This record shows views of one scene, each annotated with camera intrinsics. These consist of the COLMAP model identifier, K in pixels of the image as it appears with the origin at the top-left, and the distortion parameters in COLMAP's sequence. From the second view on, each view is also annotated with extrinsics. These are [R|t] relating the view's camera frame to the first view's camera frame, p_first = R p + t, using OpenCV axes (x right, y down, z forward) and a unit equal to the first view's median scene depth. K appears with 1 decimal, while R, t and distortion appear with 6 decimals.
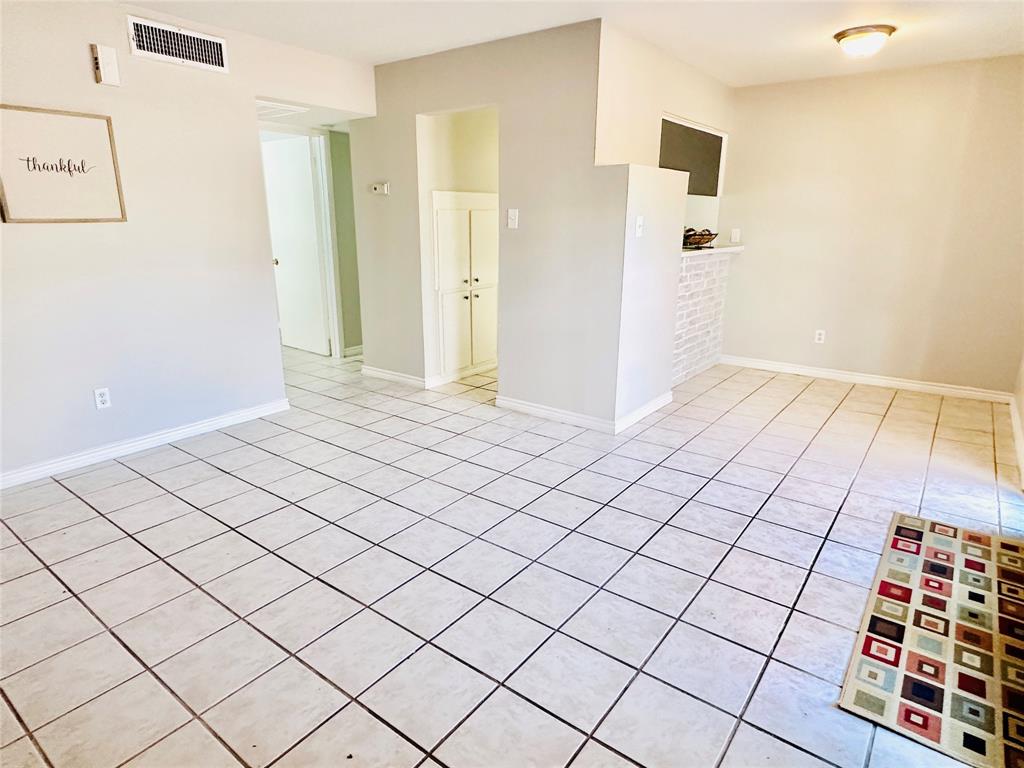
lens RADIAL K [[597.2, 0, 507.5], [0, 597.2, 388.2], [0, 0, 1]] dist [0.010297, -0.003374]
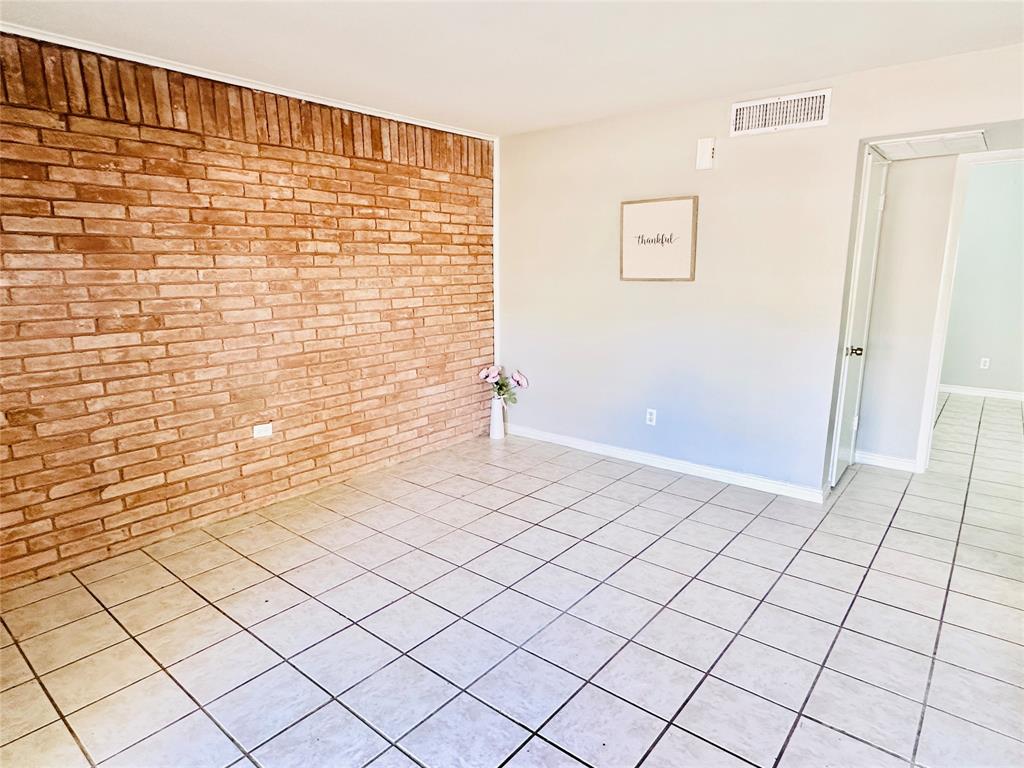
lens RADIAL K [[597.2, 0, 507.6], [0, 597.2, 386.3], [0, 0, 1]] dist [0.010297, -0.003374]
pose [[-0.037516, 0.195646, -0.979957, 0.418023], [-0.274856, 0.940803, 0.198352, -0.157235], [0.960753, 0.276788, 0.018480, 0.498956]]
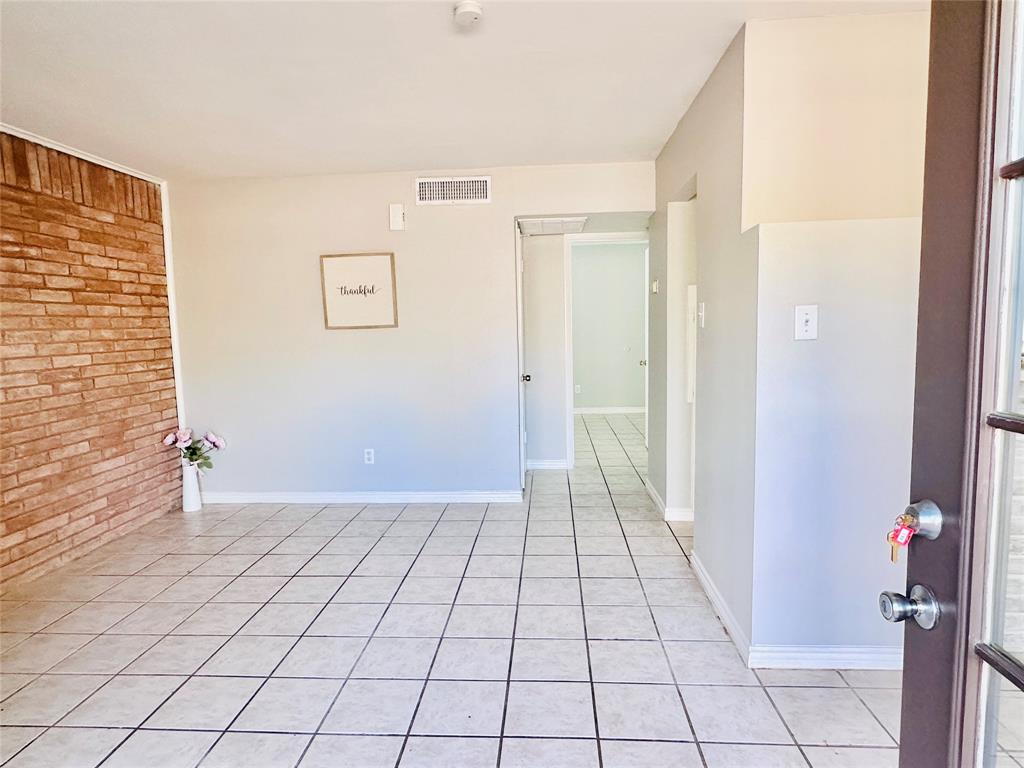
lens RADIAL K [[597.2, 0, 506.2], [0, 597.2, 387.8], [0, 0, 1]] dist [0.010297, -0.003374]
pose [[0.547875, 0.069960, -0.833630, 0.438662], [-0.207886, 0.976624, -0.054666, -0.091304], [0.810319, 0.203250, 0.549612, 0.363646]]
